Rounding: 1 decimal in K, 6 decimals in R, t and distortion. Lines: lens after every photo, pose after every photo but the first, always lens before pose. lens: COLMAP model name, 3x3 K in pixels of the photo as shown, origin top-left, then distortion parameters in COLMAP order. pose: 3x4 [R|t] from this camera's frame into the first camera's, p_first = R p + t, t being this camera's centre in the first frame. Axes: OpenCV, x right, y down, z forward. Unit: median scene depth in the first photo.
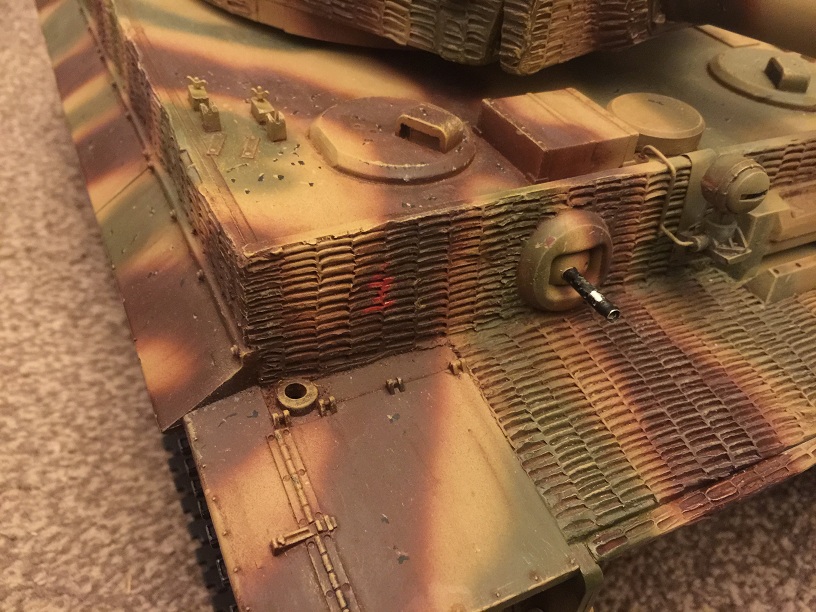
lens RADIAL K [[722.7, 0, 403.6], [0, 722.7, 309.5], [0, 0, 1]] dist [0.076208, -0.123039]
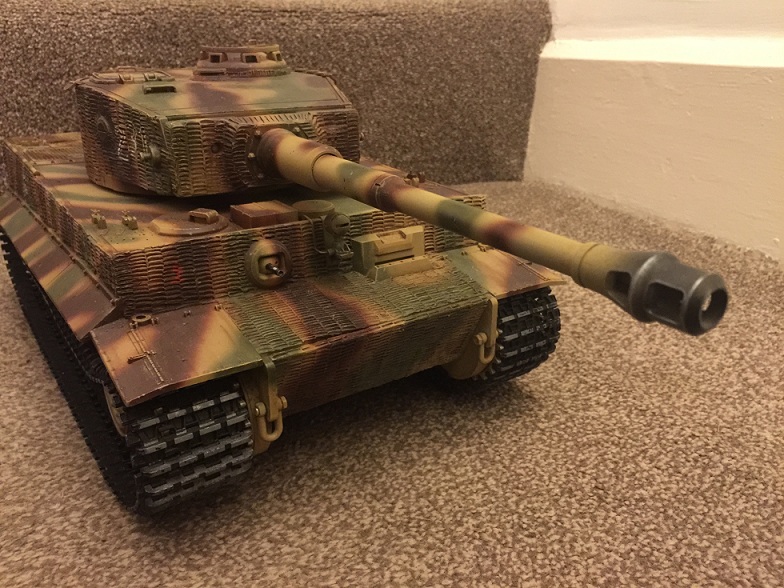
lens RADIAL K [[694.4, 0, 390.1], [0, 694.4, 297.8], [0, 0, 1]] dist [0.076208, -0.123039]
pose [[0.987188, -0.115925, 0.109643, 0.341805], [0.144006, 0.943225, -0.299313, 0.721261], [-0.068720, 0.311268, 0.947834, -1.014008]]
